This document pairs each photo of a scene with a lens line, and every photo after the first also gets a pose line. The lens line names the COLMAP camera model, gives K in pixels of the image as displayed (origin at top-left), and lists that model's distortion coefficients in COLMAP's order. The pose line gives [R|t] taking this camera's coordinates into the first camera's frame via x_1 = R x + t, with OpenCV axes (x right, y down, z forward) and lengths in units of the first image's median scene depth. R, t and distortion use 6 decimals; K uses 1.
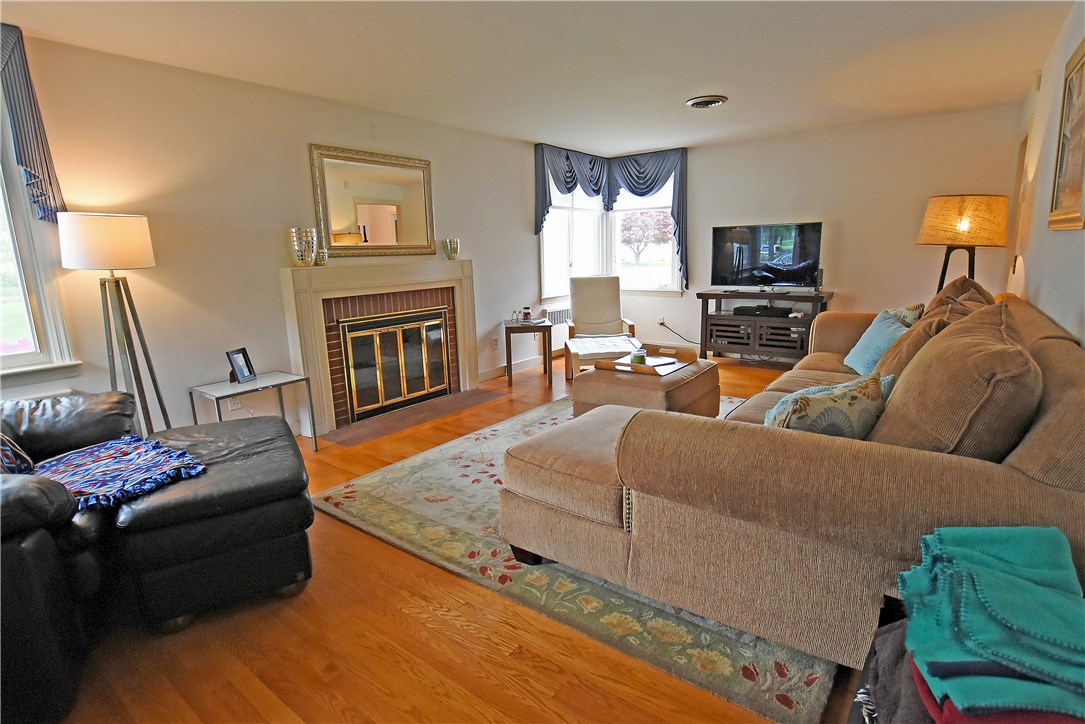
lens RADIAL K [[493.7, 0, 546.1], [0, 493.7, 364.5], [0, 0, 1]] dist [-0.026033, 0.000750]
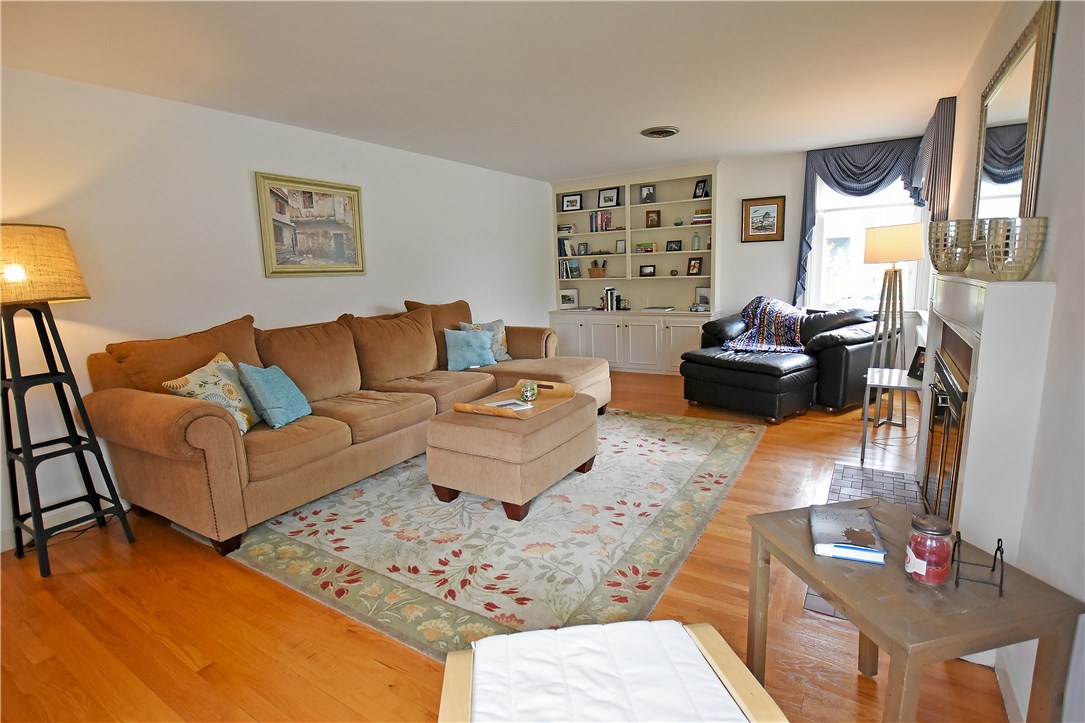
lens RADIAL K [[493.7, 0, 546.1], [0, 493.7, 364.0], [0, 0, 1]] dist [-0.026033, 0.000750]
pose [[-0.993342, 0.075762, -0.086784, 0.263419], [0.033972, 0.912467, 0.407738, -0.493650], [0.110079, 0.402076, -0.908965, 2.083376]]
